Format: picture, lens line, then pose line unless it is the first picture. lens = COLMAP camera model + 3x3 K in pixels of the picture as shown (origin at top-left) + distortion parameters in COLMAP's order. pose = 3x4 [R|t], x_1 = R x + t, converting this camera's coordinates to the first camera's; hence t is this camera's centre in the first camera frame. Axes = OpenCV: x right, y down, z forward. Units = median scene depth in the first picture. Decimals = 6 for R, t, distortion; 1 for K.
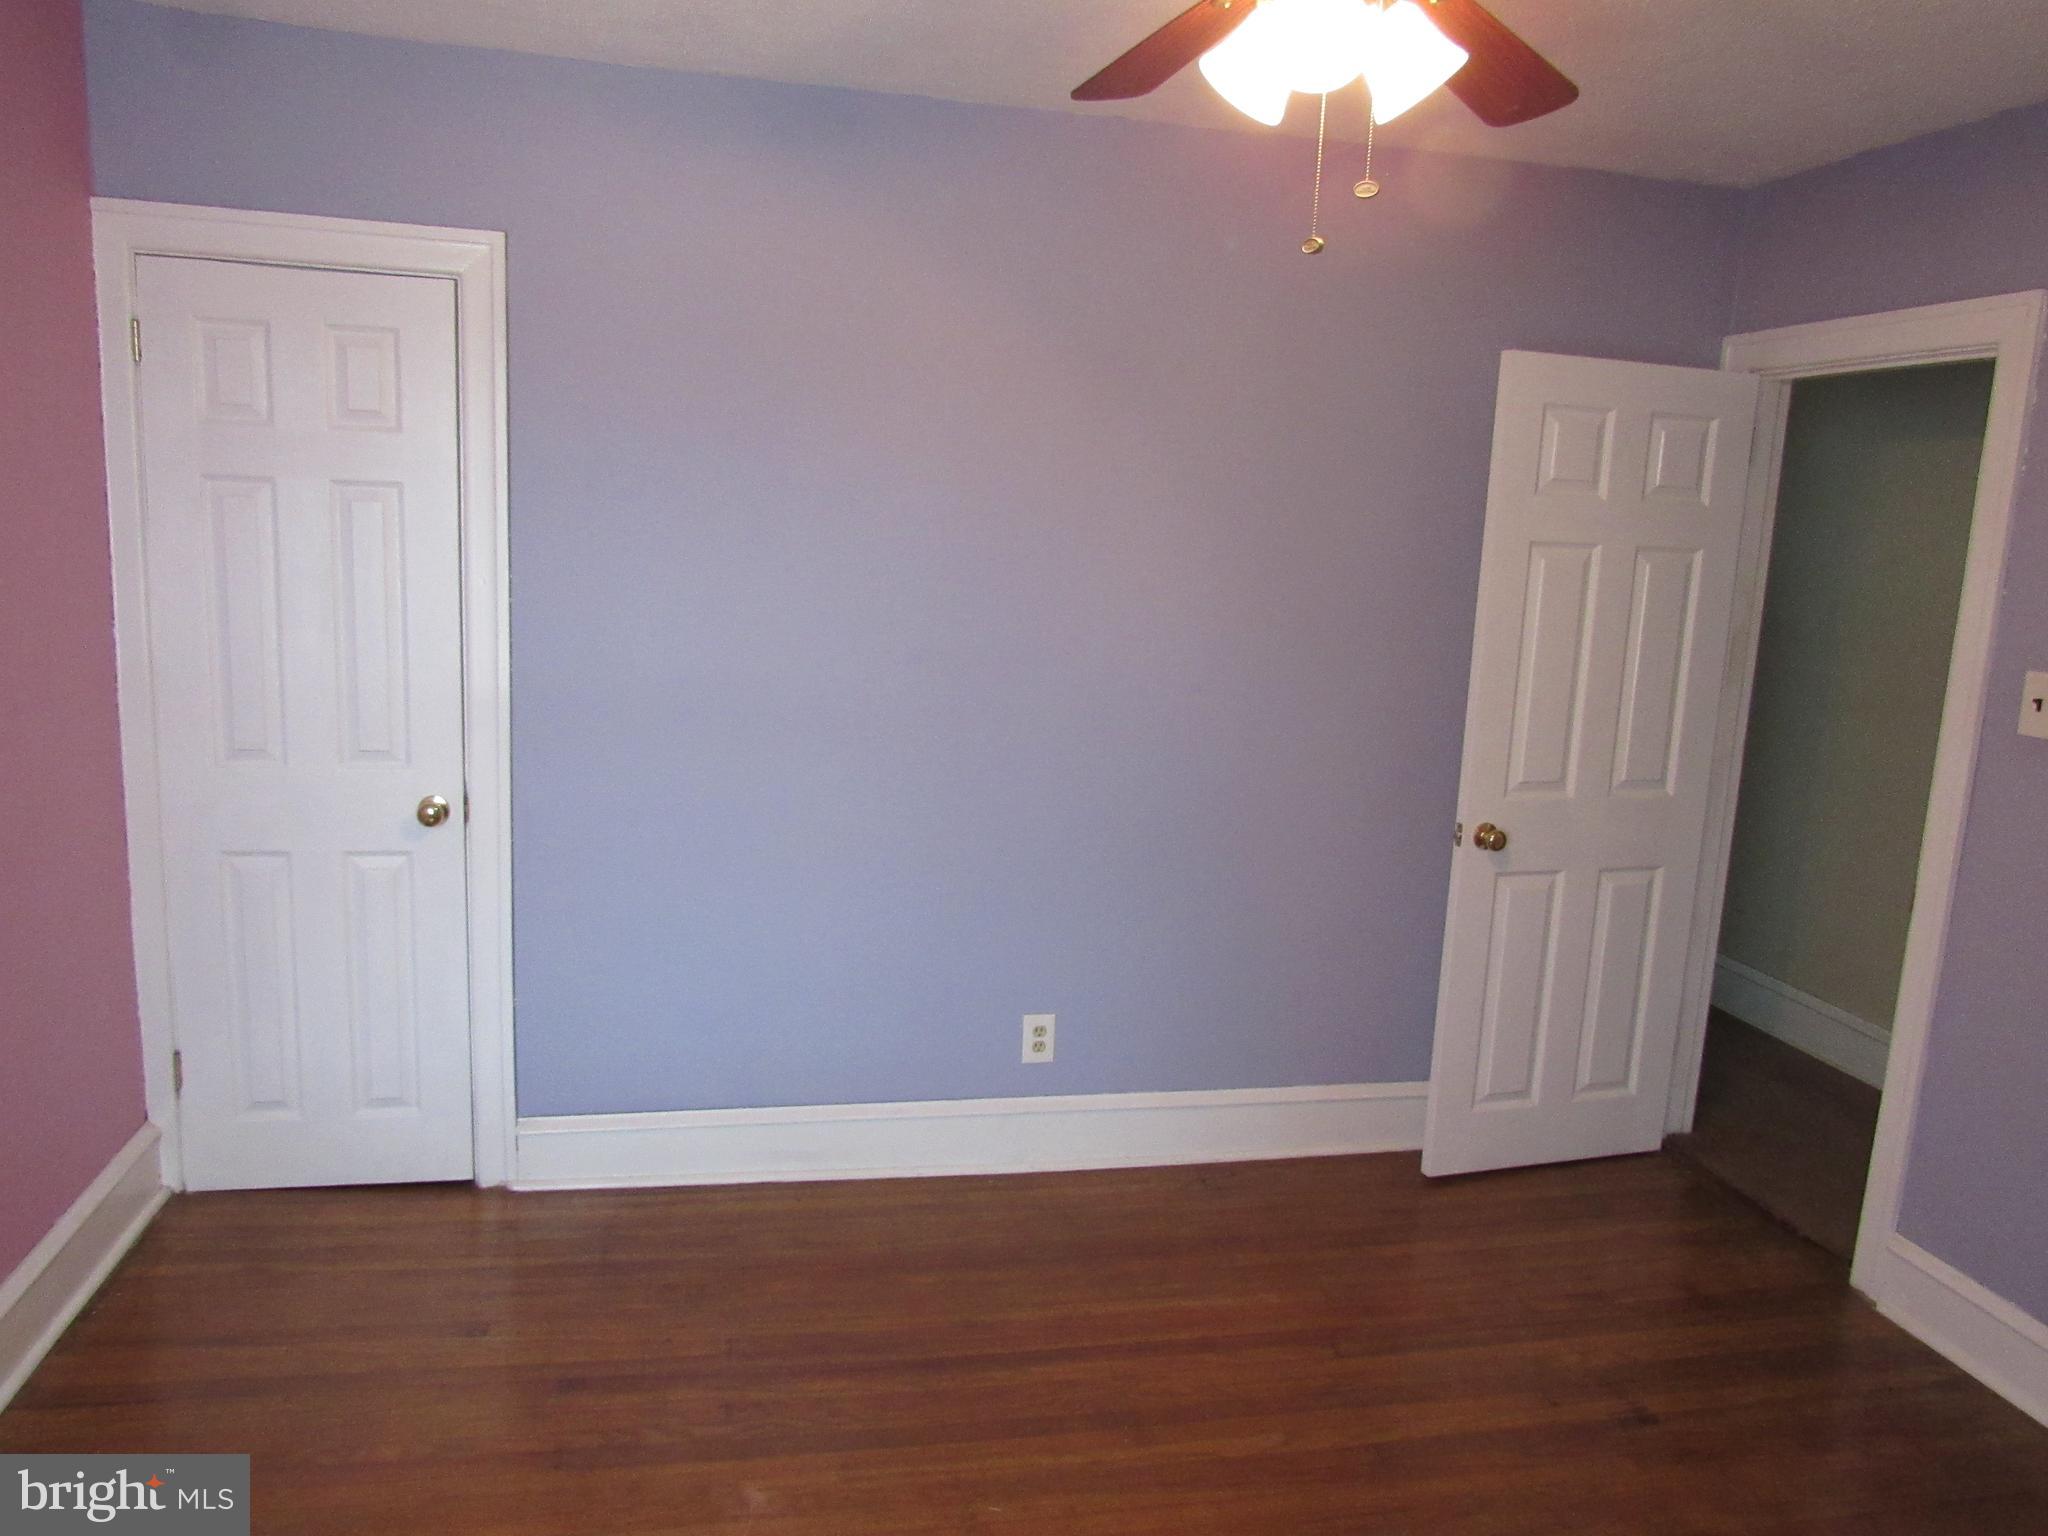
lens RADIAL K [[1450.4, 0, 1020.2], [0, 1450.4, 785.2], [0, 0, 1]] dist [-0.021488, 0.006142]
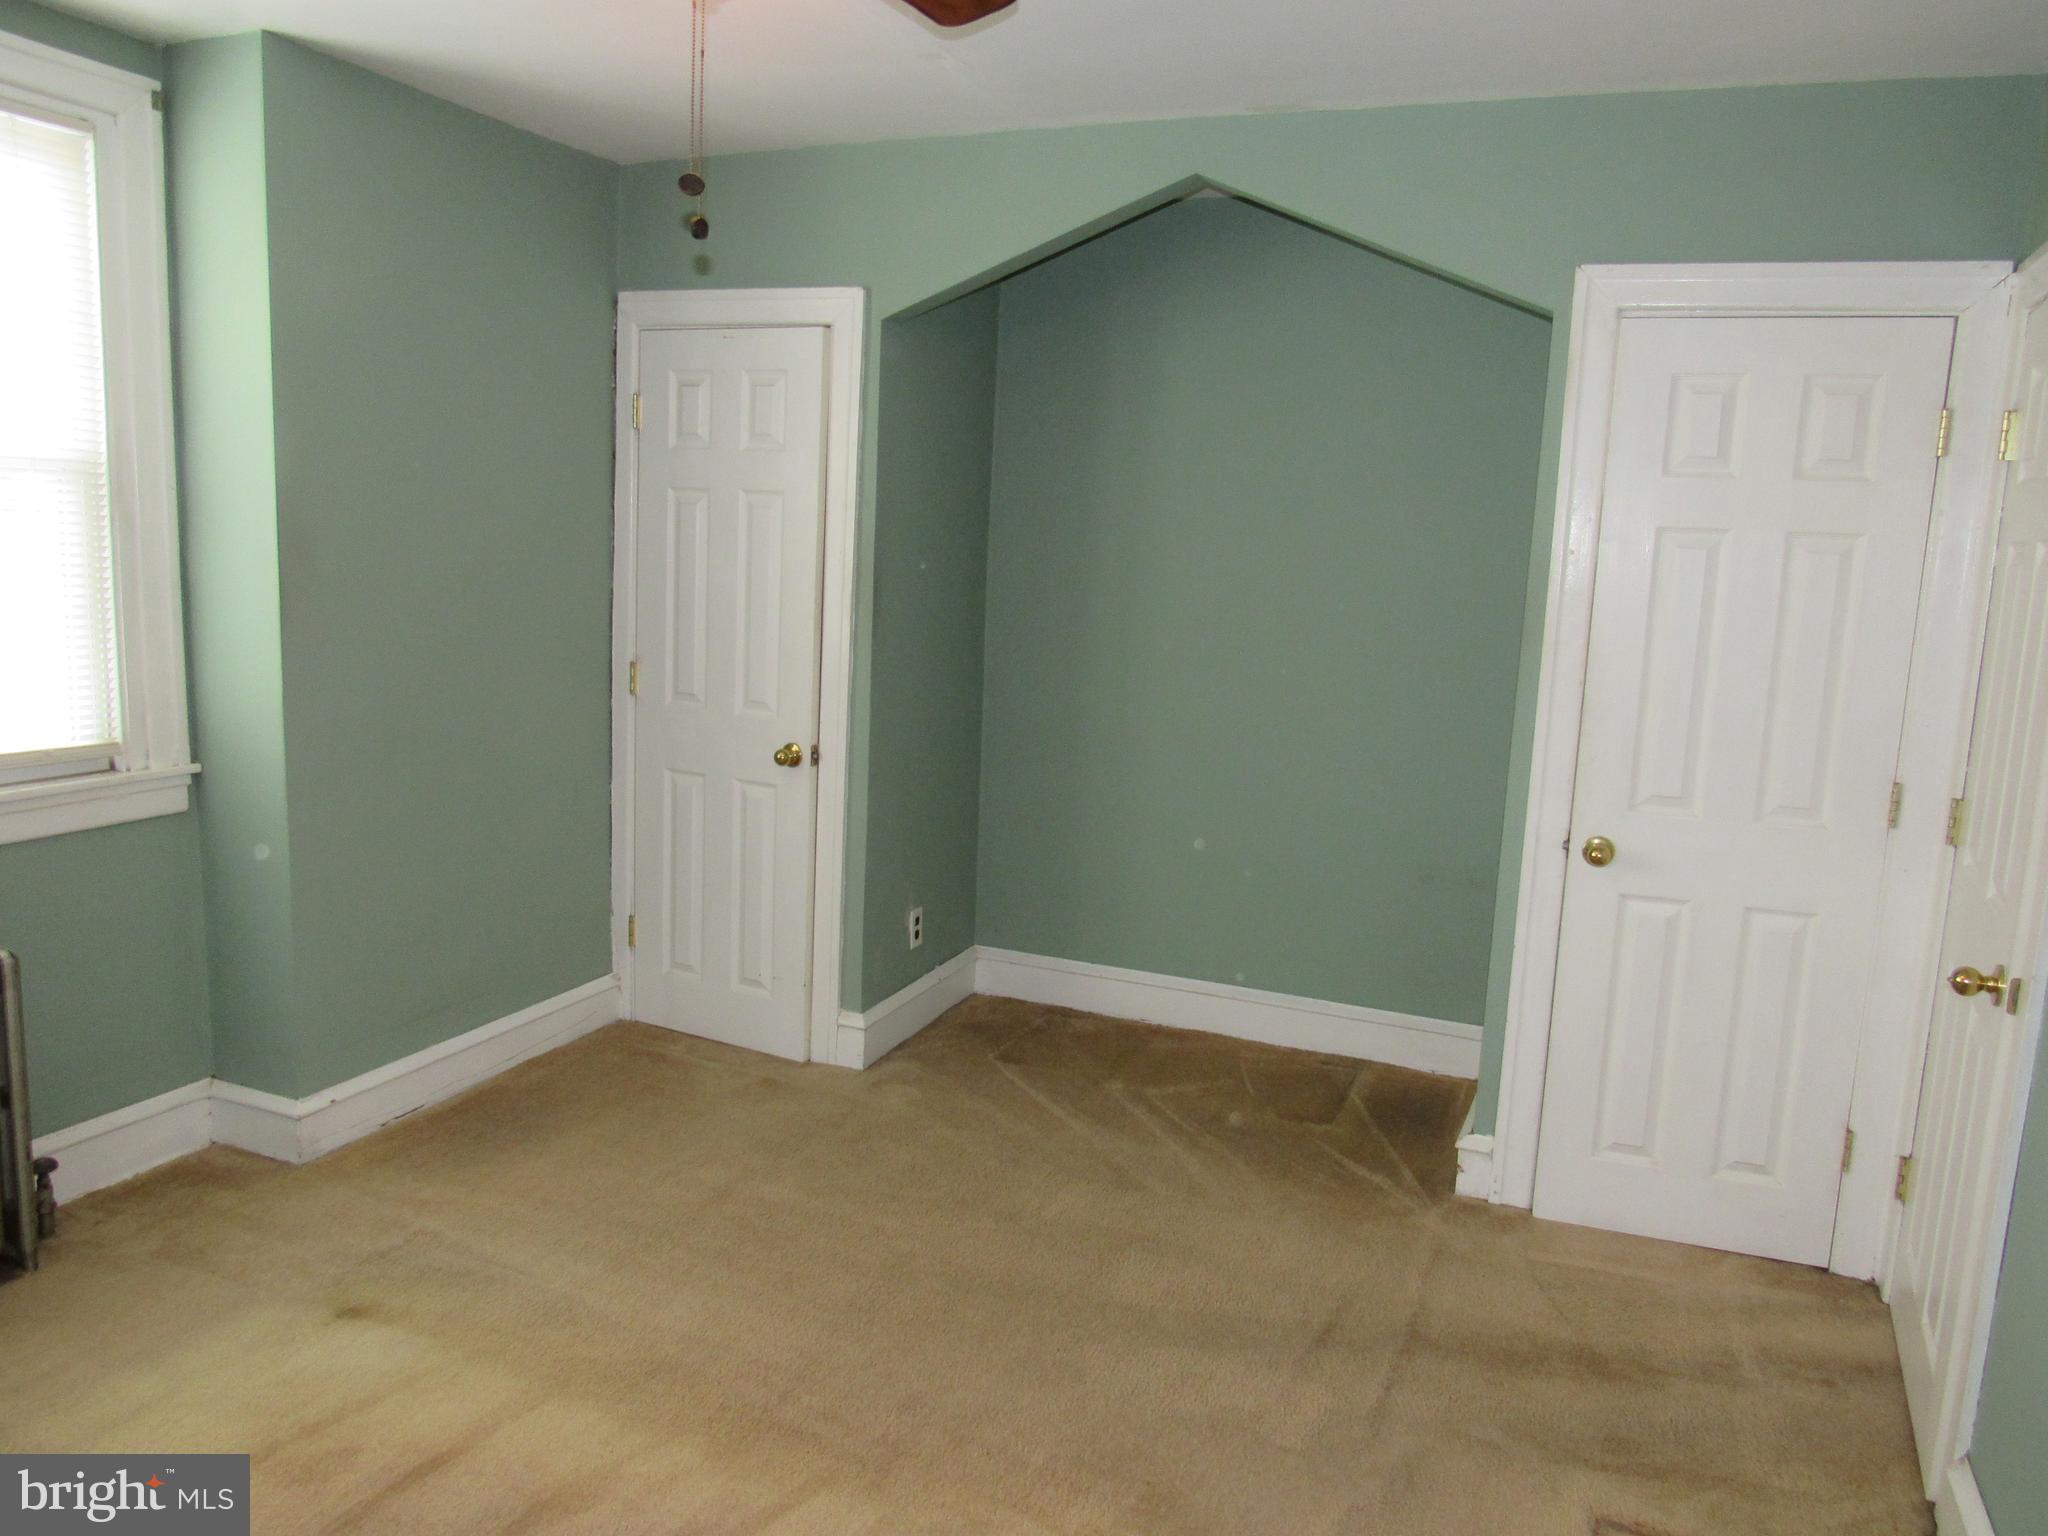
lens RADIAL K [[1450.4, 0, 1023.6], [0, 1450.4, 757.5], [0, 0, 1]] dist [-0.021488, 0.006142]
pose [[0.861629, 0.071228, -0.502516, 0.501233], [-0.087318, 0.996144, -0.008523, 0.017555], [0.499971, 0.051222, 0.864526, 0.035330]]
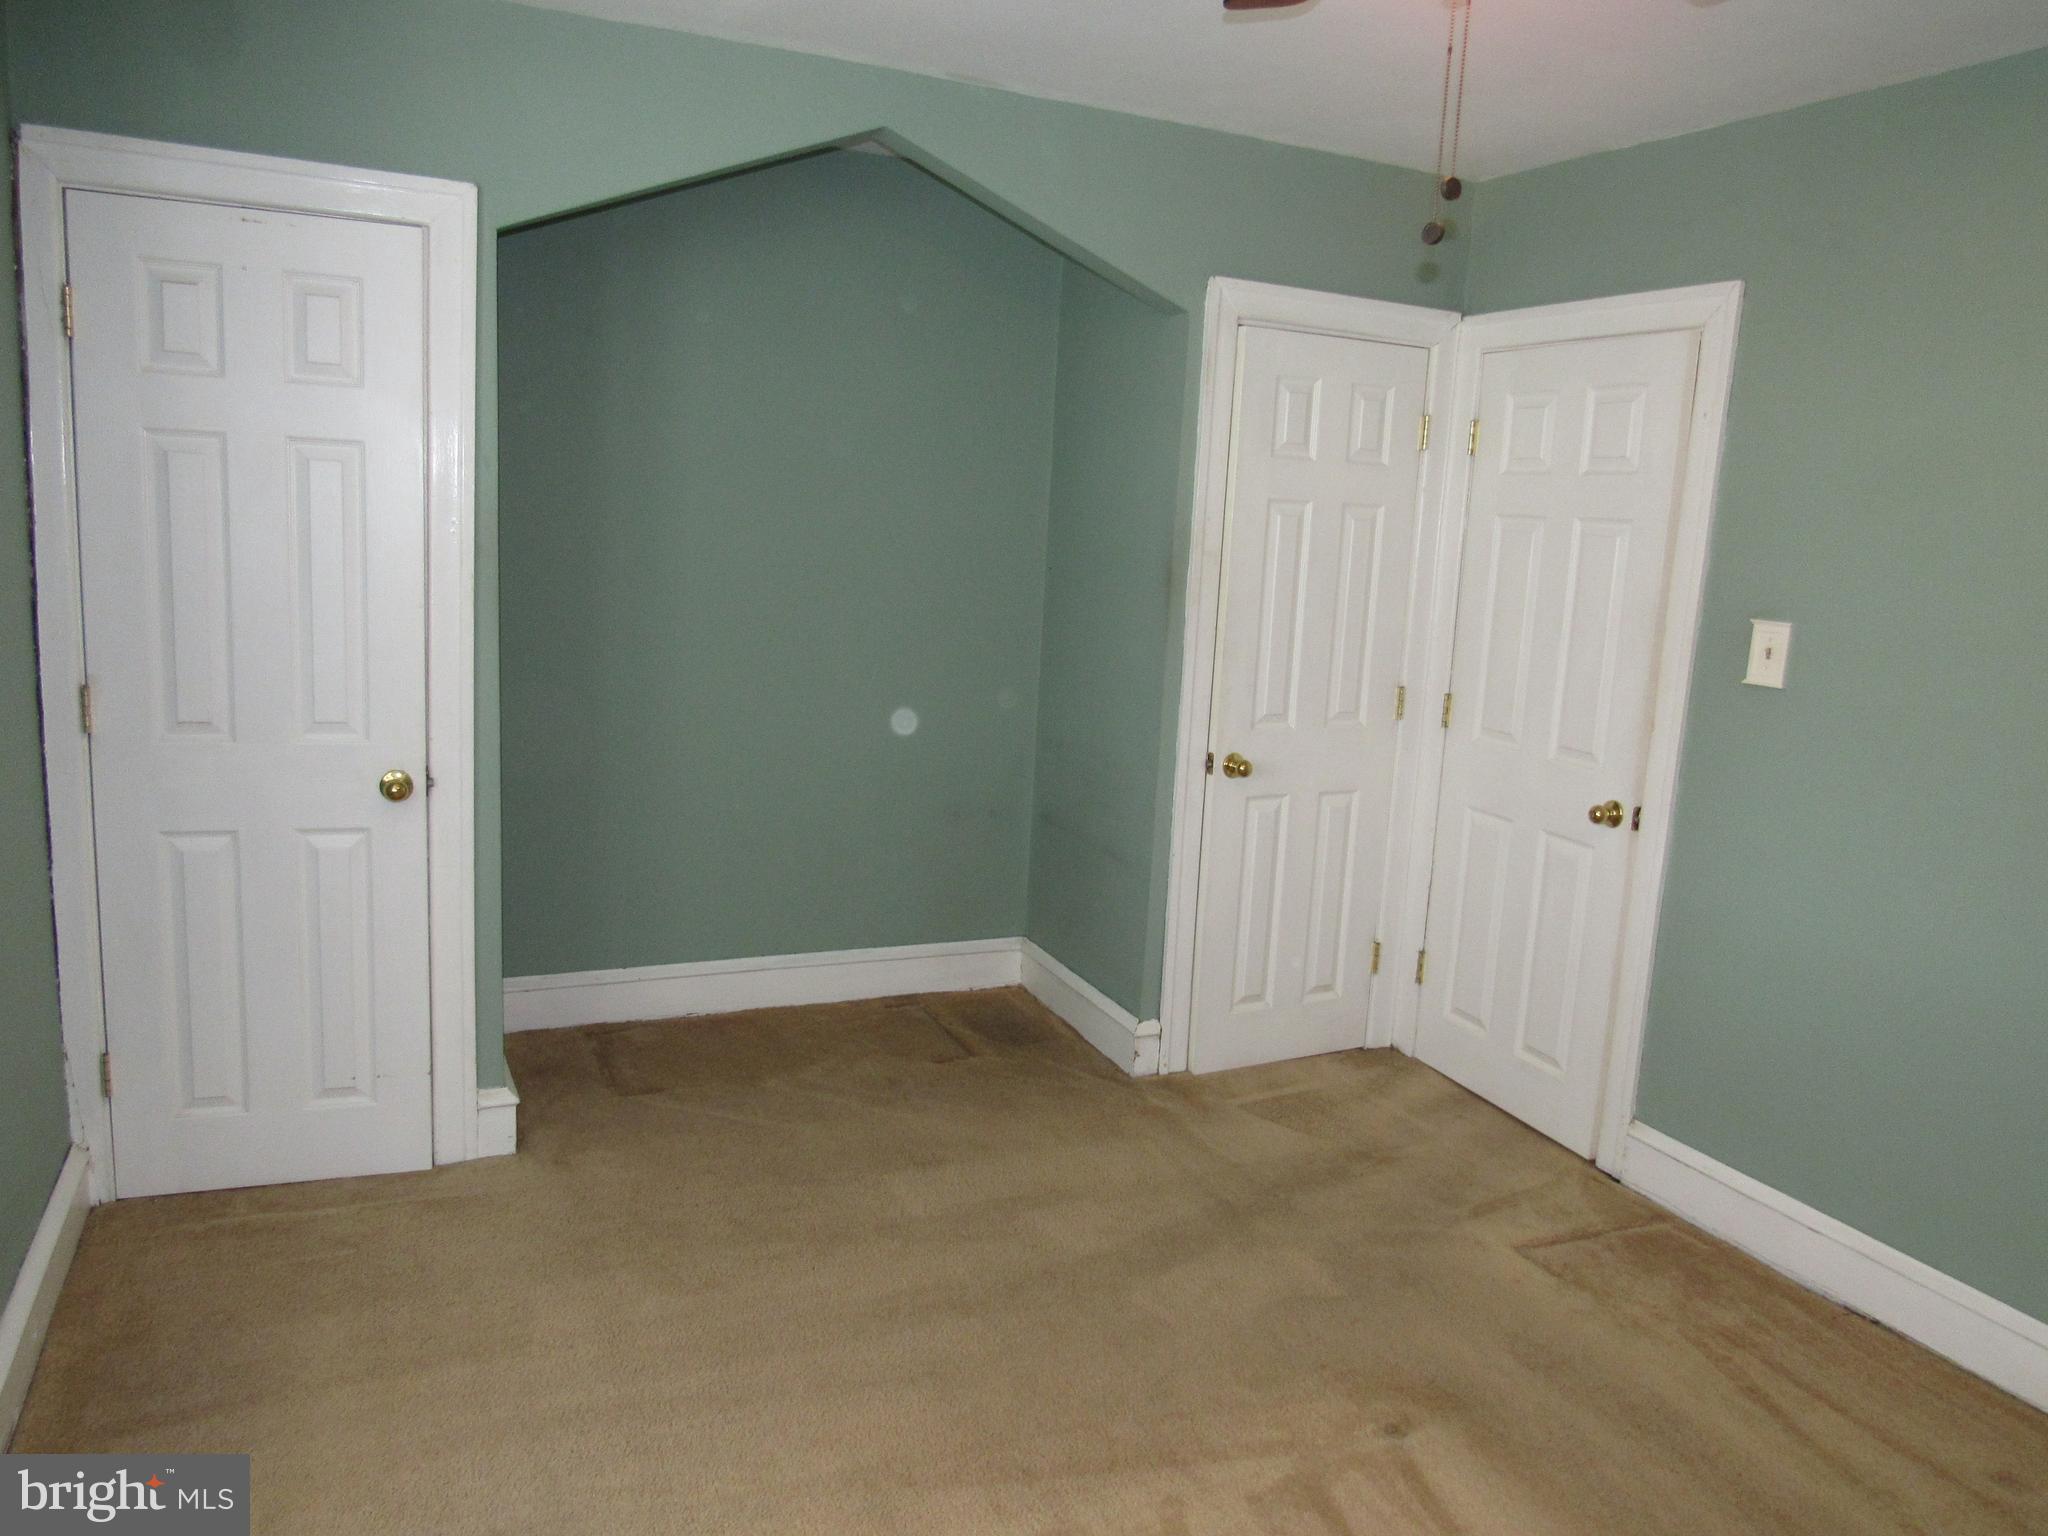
lens RADIAL K [[1450.4, 0, 1033.6], [0, 1450.4, 757.7], [0, 0, 1]] dist [-0.021488, 0.006142]
pose [[0.958724, -0.043297, 0.281021, -0.147880], [0.037990, 0.998982, 0.024309, -0.003379], [-0.281788, -0.012629, 0.959394, -0.022688]]
